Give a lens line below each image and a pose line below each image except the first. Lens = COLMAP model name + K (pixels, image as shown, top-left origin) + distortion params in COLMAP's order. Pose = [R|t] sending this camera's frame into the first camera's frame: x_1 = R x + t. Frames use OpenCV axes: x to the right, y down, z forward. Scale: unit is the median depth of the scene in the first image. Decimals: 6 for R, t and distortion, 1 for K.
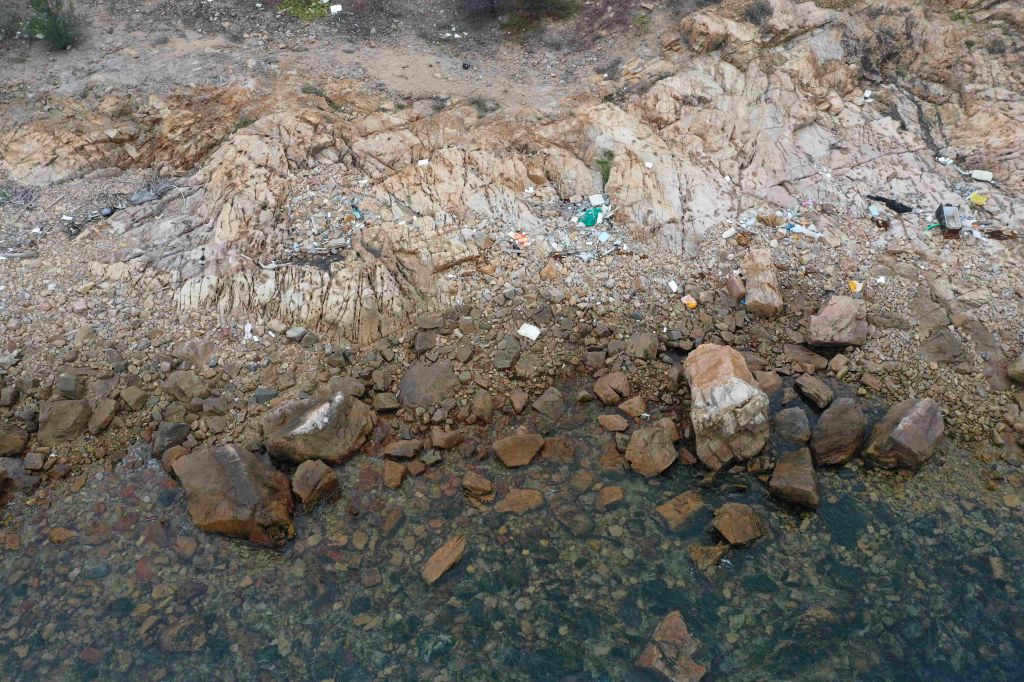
lens RADIAL K [[807.1, 0, 510.3], [0, 807.1, 341.9], [0, 0, 1]] dist [-0.018294, -0.001144]
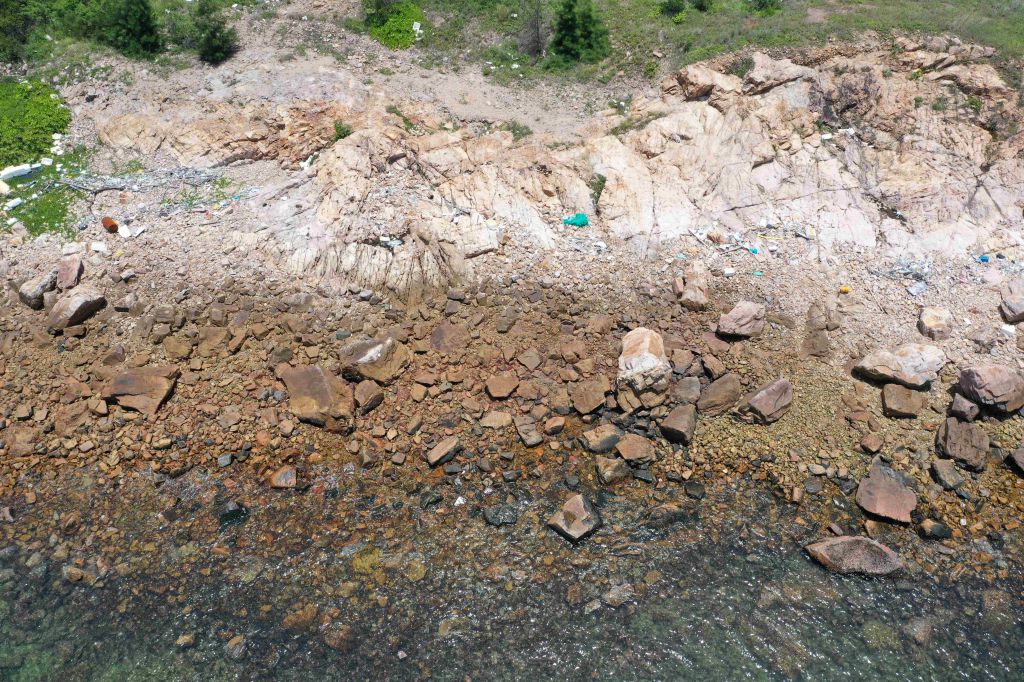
lens RADIAL K [[806.6, 0, 512.0], [0, 806.6, 341.0], [0, 0, 1]] dist [0.000616, 0.001886]
pose [[0.990715, 0.092250, -0.099873, 0.128909], [-0.084985, 0.993577, 0.074712, -0.049306], [0.106124, -0.065531, 0.992191, -0.370210]]
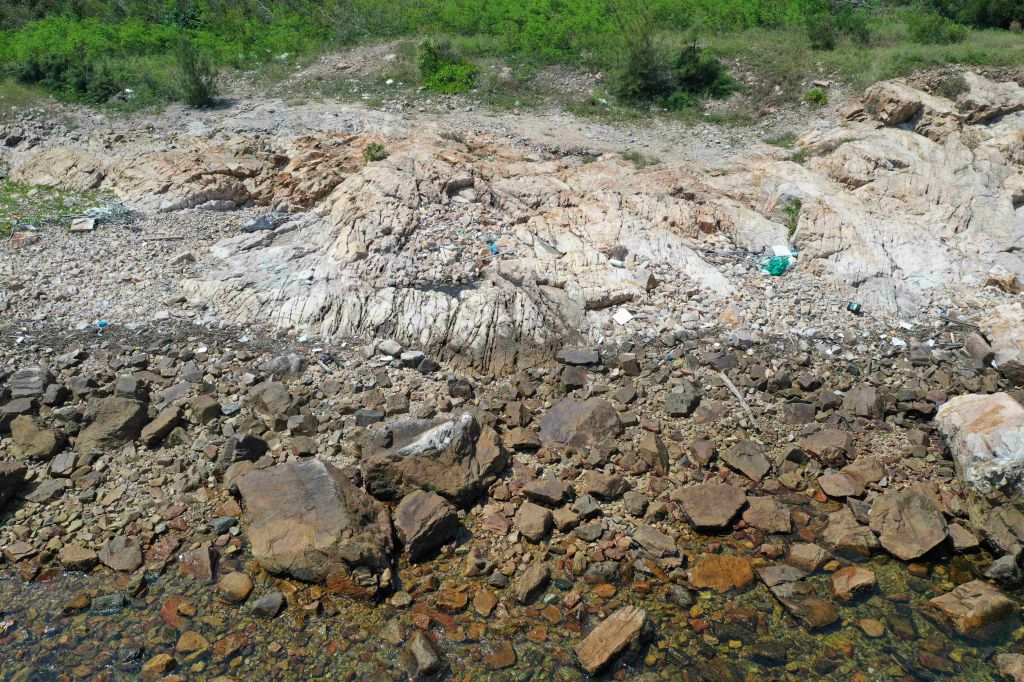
lens RADIAL K [[801.3, 0, 509.5], [0, 801.3, 340.6], [0, 0, 1]] dist [-0.015998, -0.004409]
pose [[0.992085, 0.064474, -0.107751, -0.073032], [-0.089858, 0.963921, -0.250562, 0.138709], [0.087709, 0.258261, 0.962086, 0.205036]]
